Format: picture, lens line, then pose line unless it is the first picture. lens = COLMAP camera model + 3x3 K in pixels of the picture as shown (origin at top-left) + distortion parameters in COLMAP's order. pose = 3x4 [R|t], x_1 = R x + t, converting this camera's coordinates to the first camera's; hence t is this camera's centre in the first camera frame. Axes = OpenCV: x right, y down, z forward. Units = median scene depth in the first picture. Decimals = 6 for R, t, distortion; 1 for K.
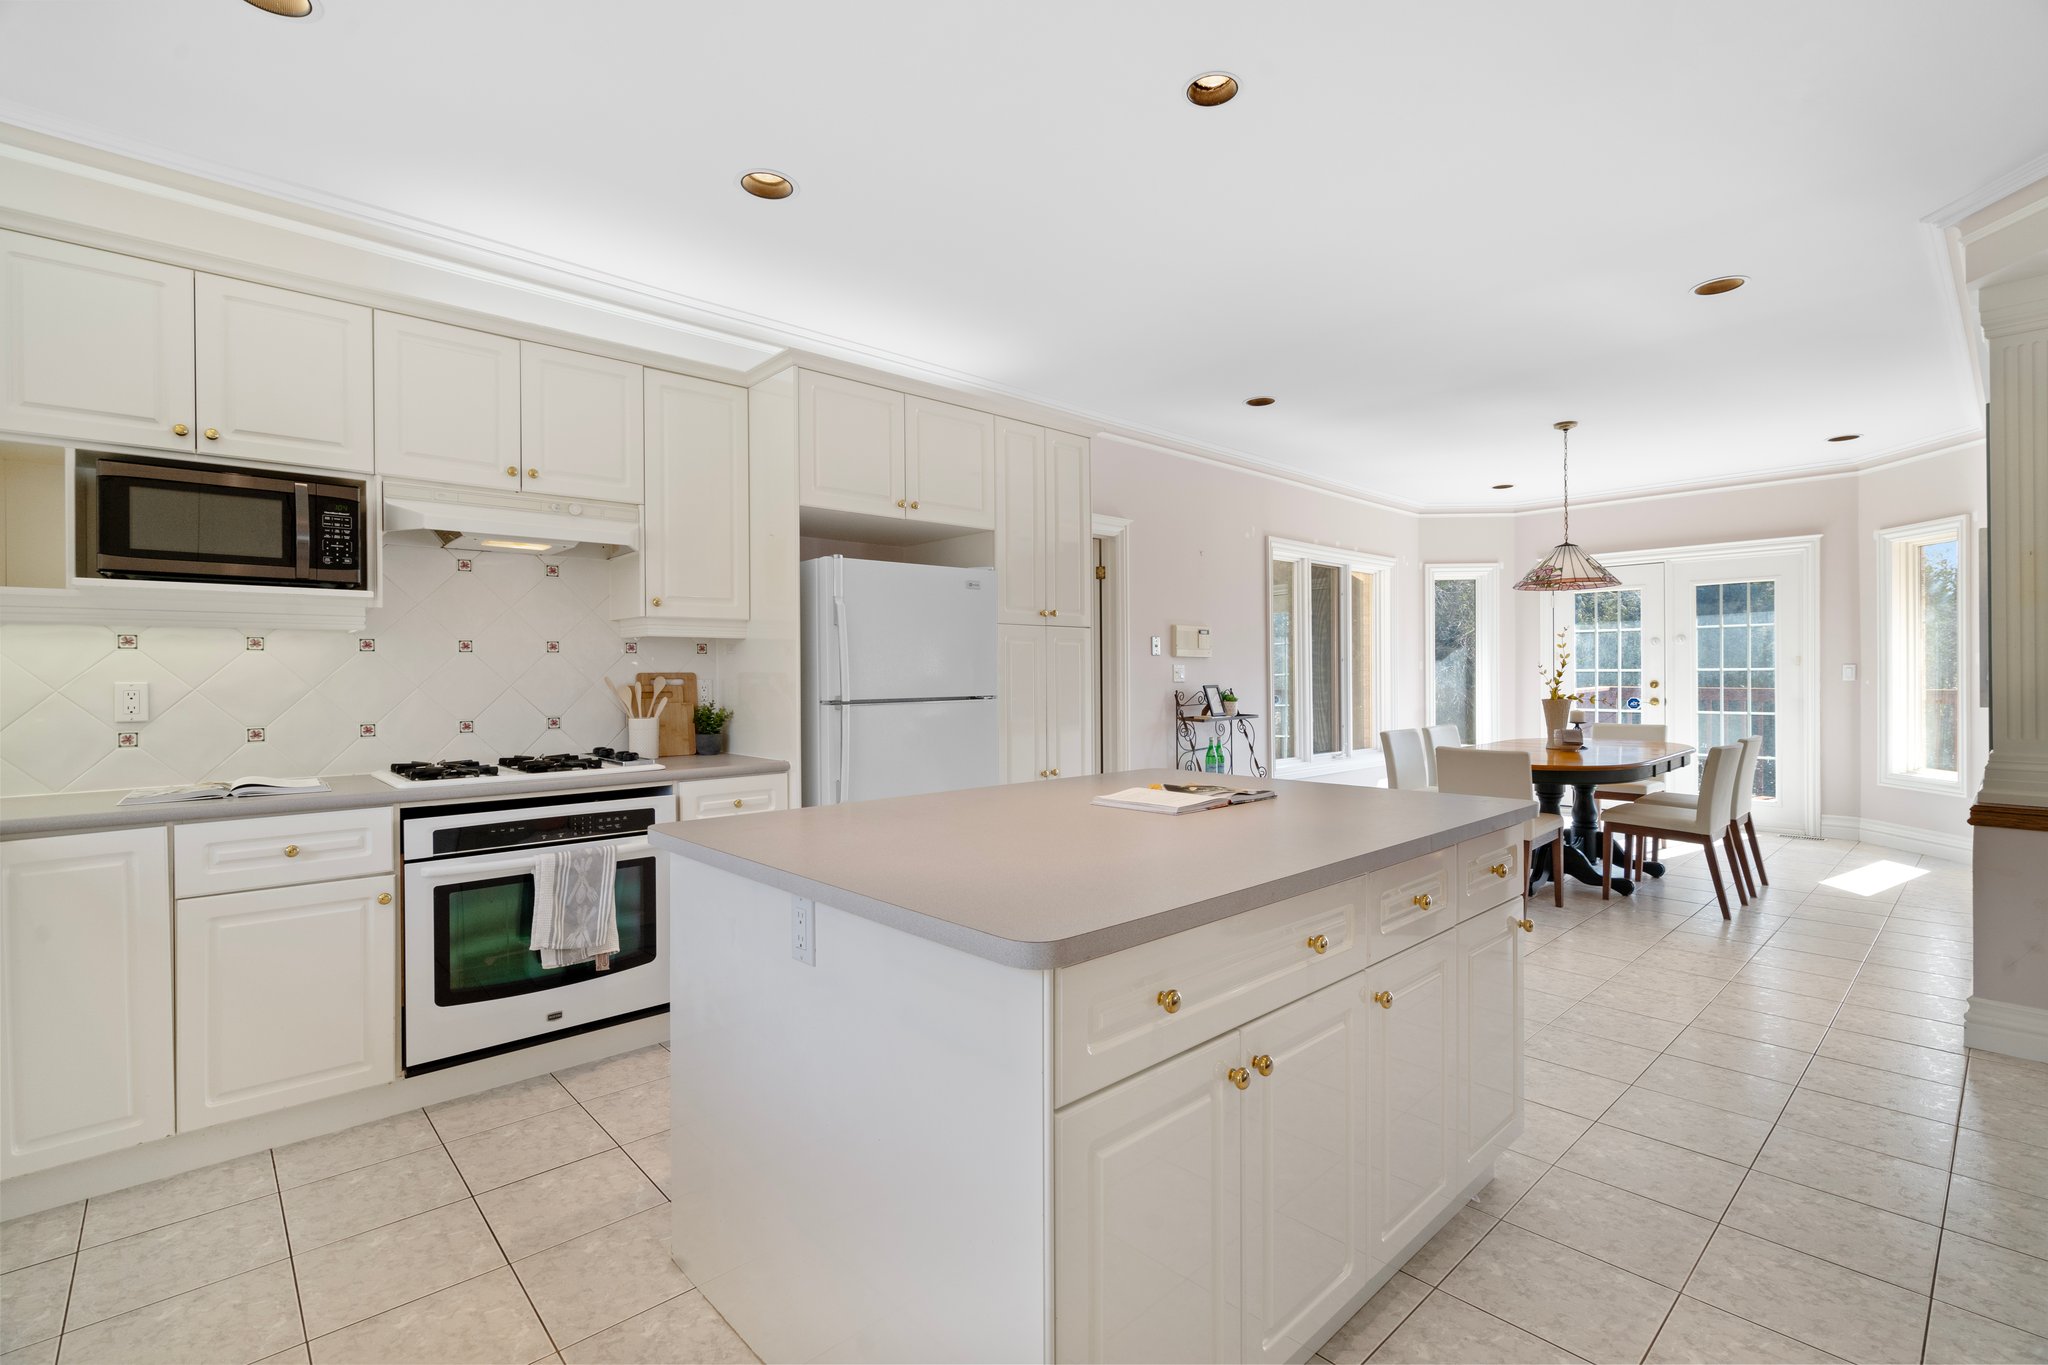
lens RADIAL K [[922.9, 0, 1022.2], [0, 922.9, 679.1], [0, 0, 1]] dist [-0.003027, 0.000521]
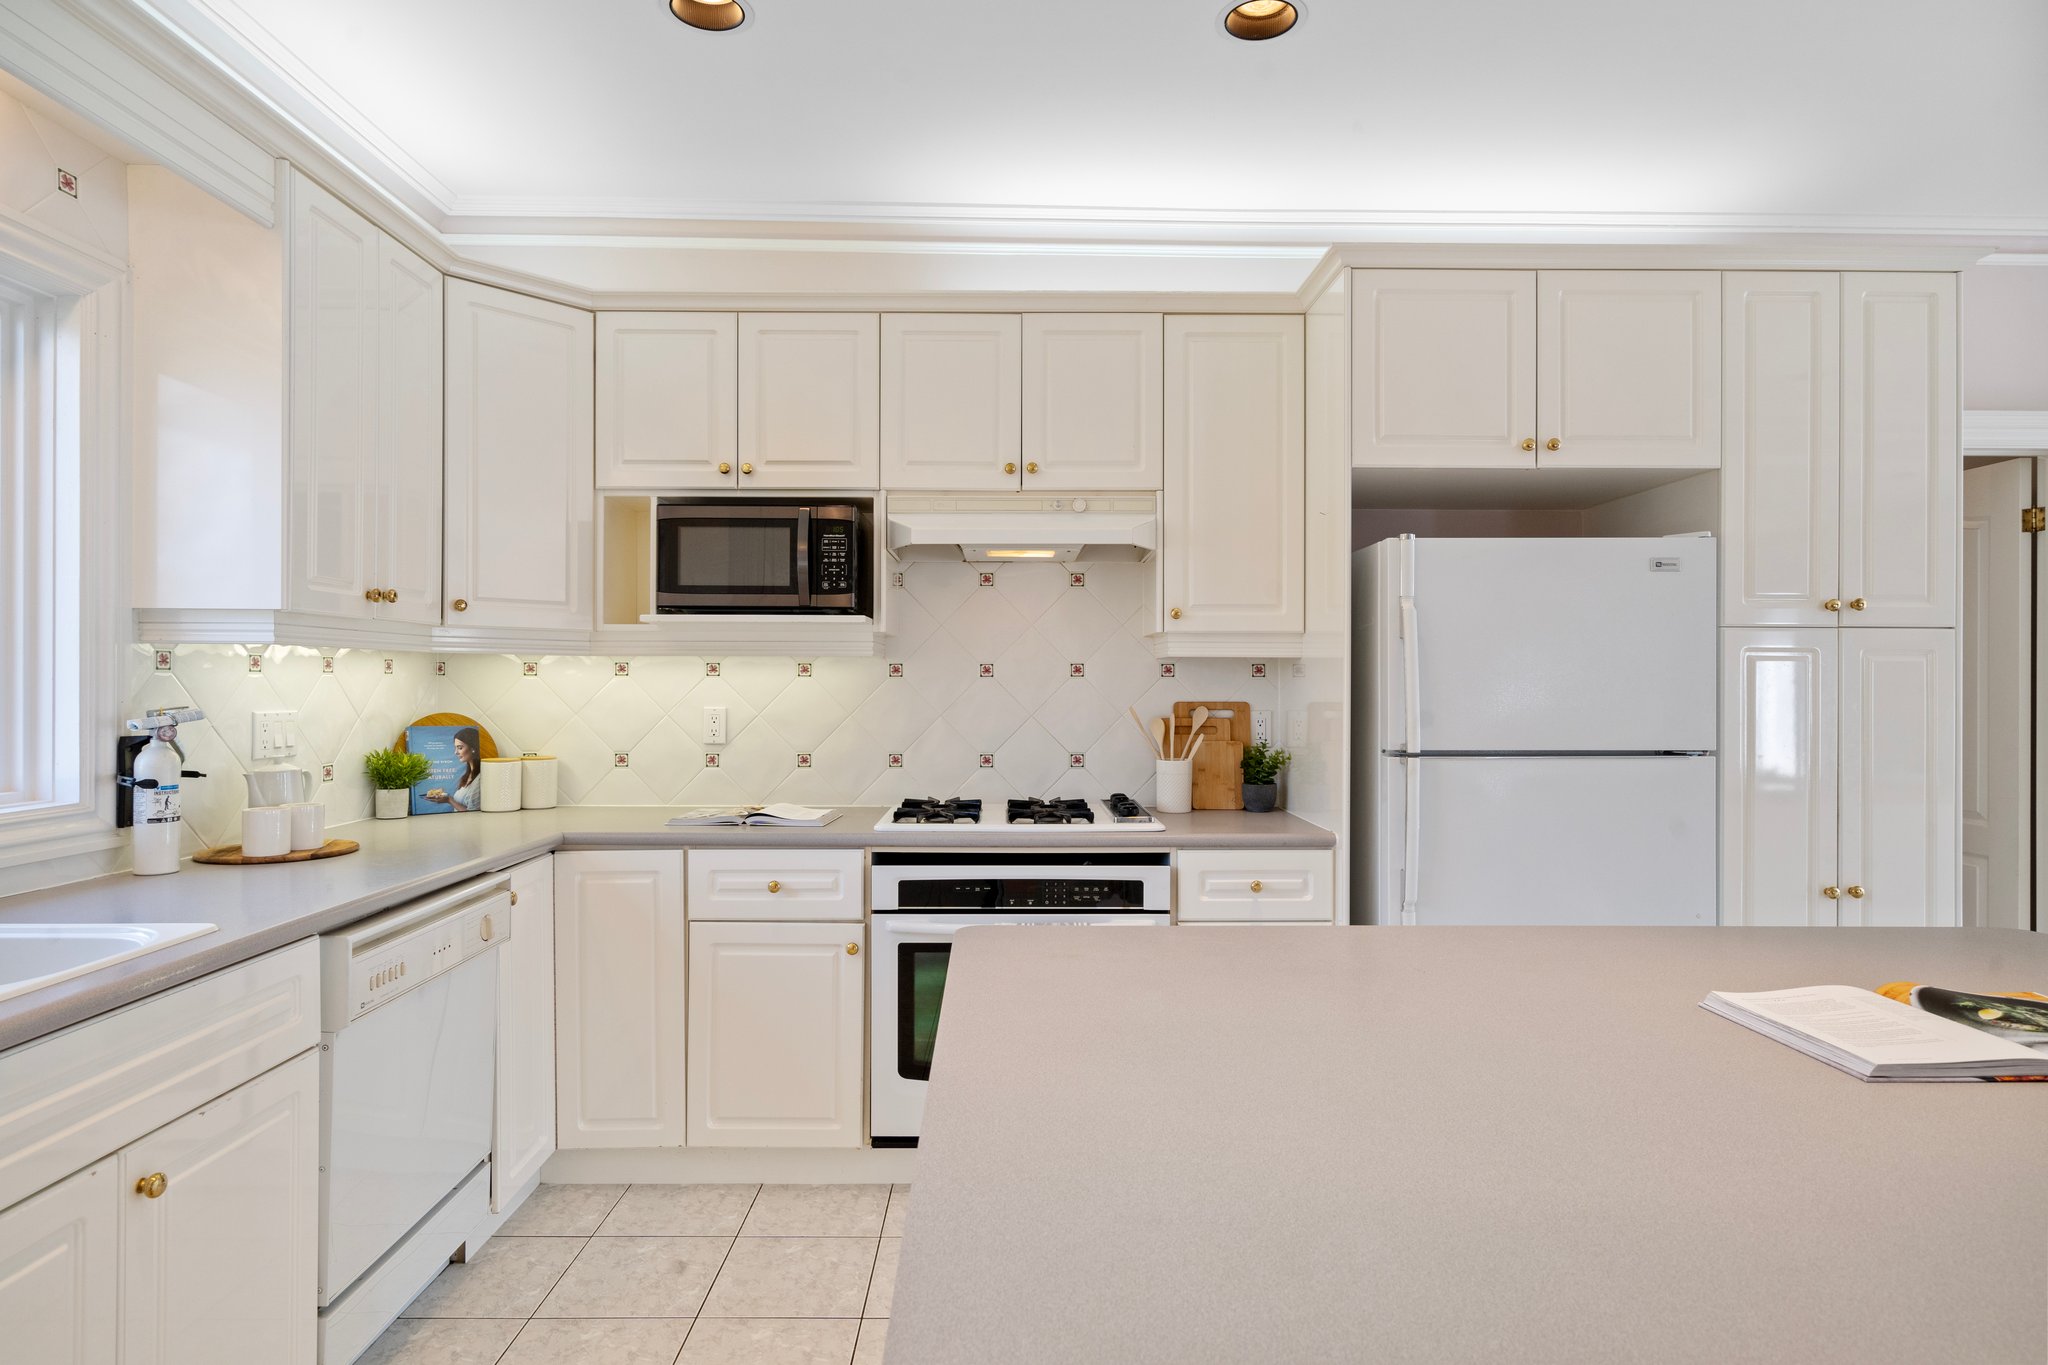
lens RADIAL K [[1117.5, 0, 1020.0], [0, 1117.5, 685.7], [0, 0, 1]] dist [0.001475, 0.000905]
pose [[0.745398, 0.010554, -0.666536, 0.104846], [-0.011789, 0.999927, 0.002649, -0.017997], [0.666515, 0.005884, 0.745468, 0.160859]]
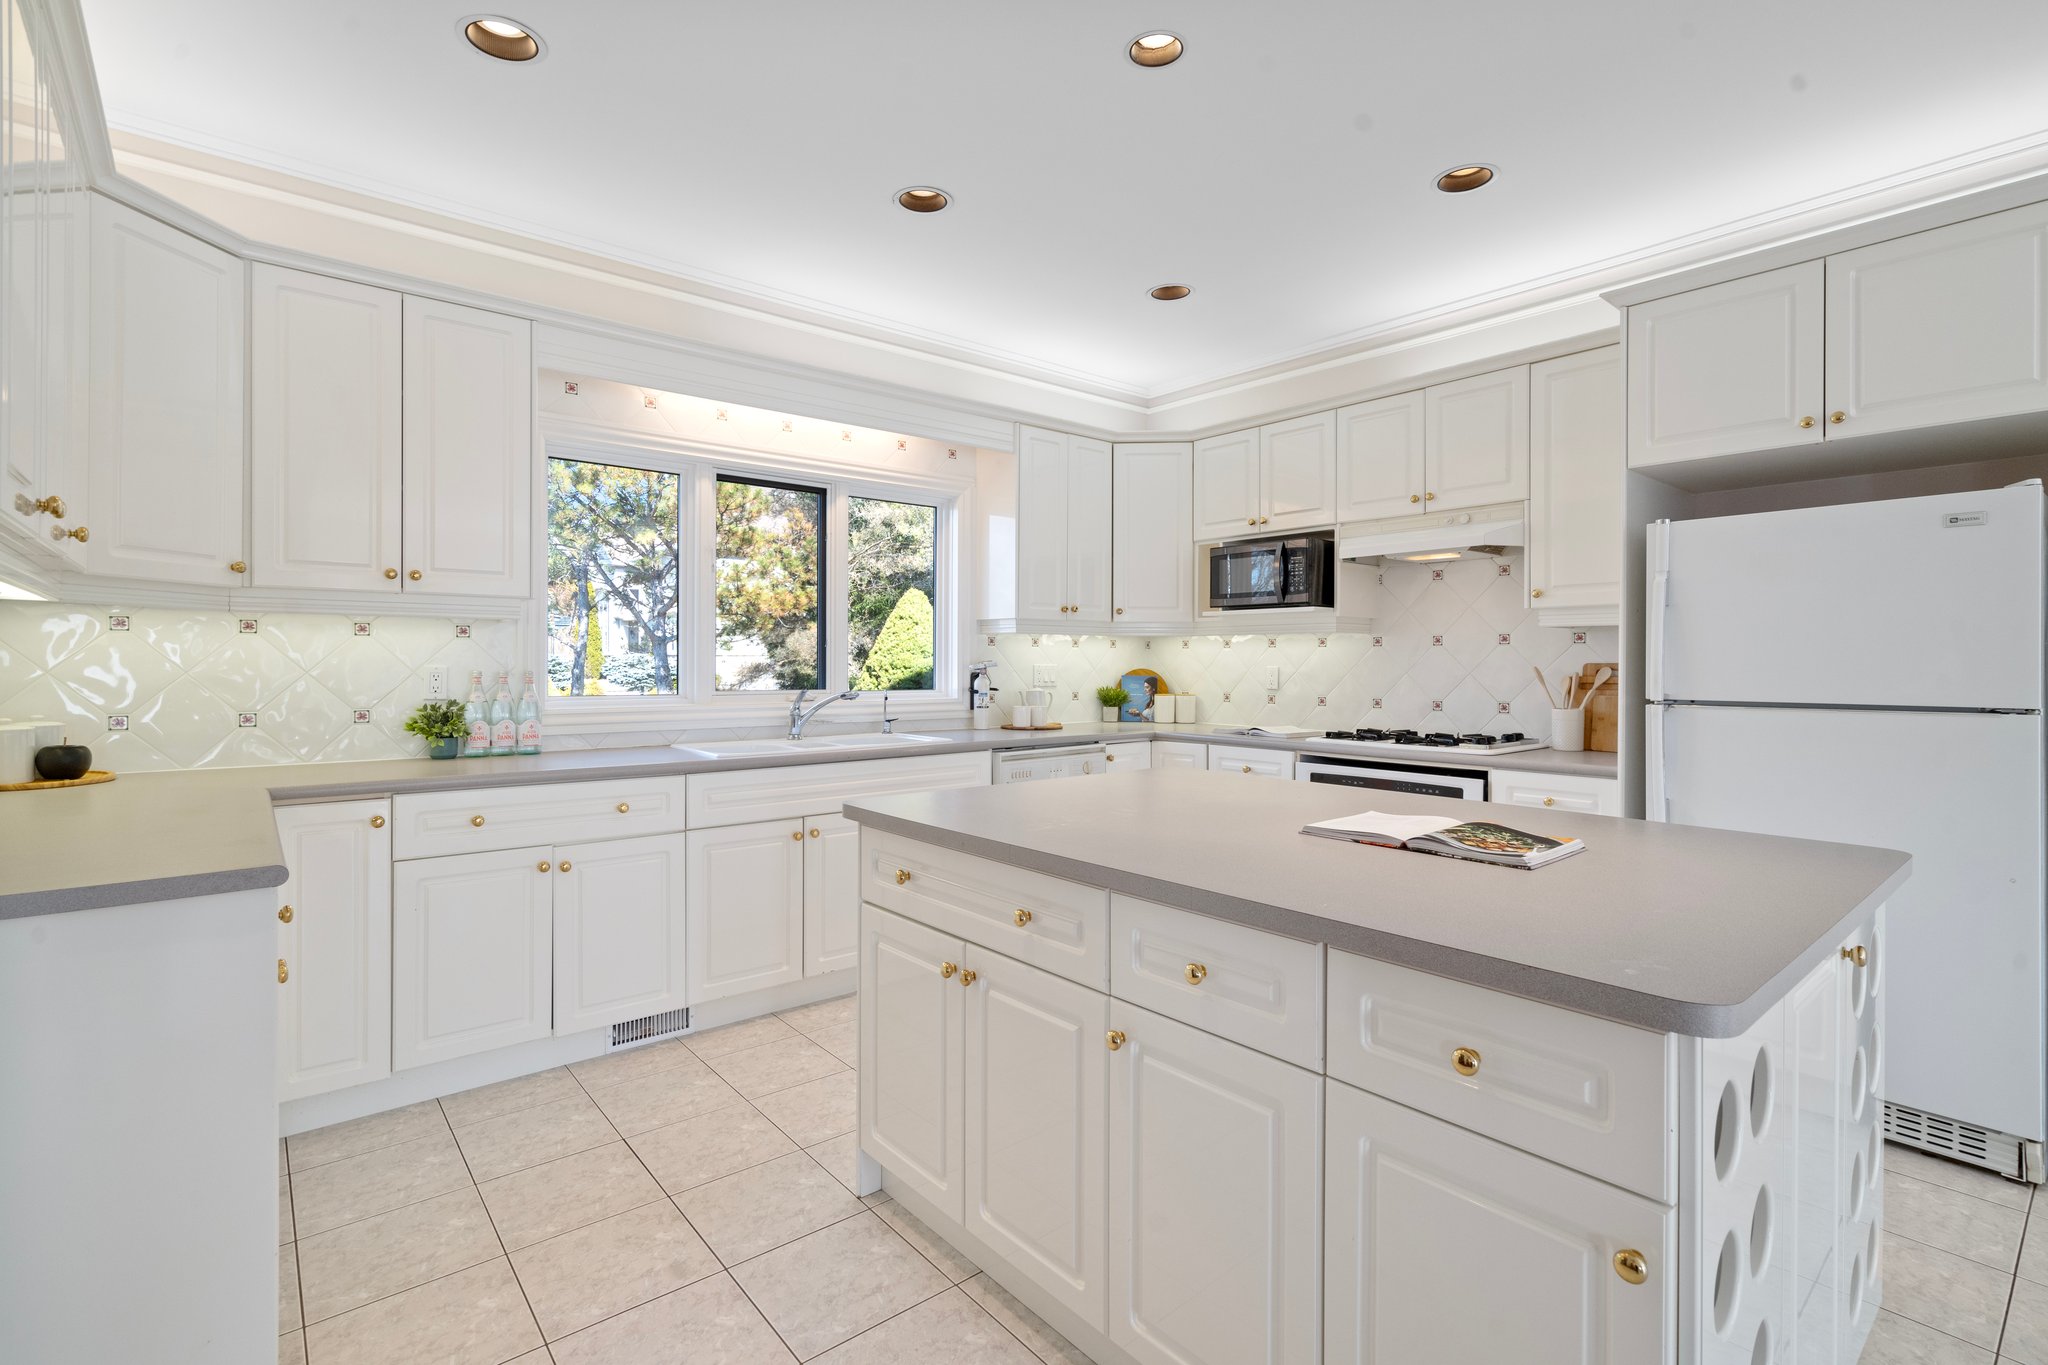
lens RADIAL K [[944.7, 0, 1024.8], [0, 944.7, 666.2], [0, 0, 1]] dist [0.000815, 0.000270]
pose [[-0.045841, 0.011614, -0.998881, 0.513591], [-0.008215, 0.999894, 0.012003, -0.008921], [0.998915, 0.008756, -0.045741, 0.376203]]
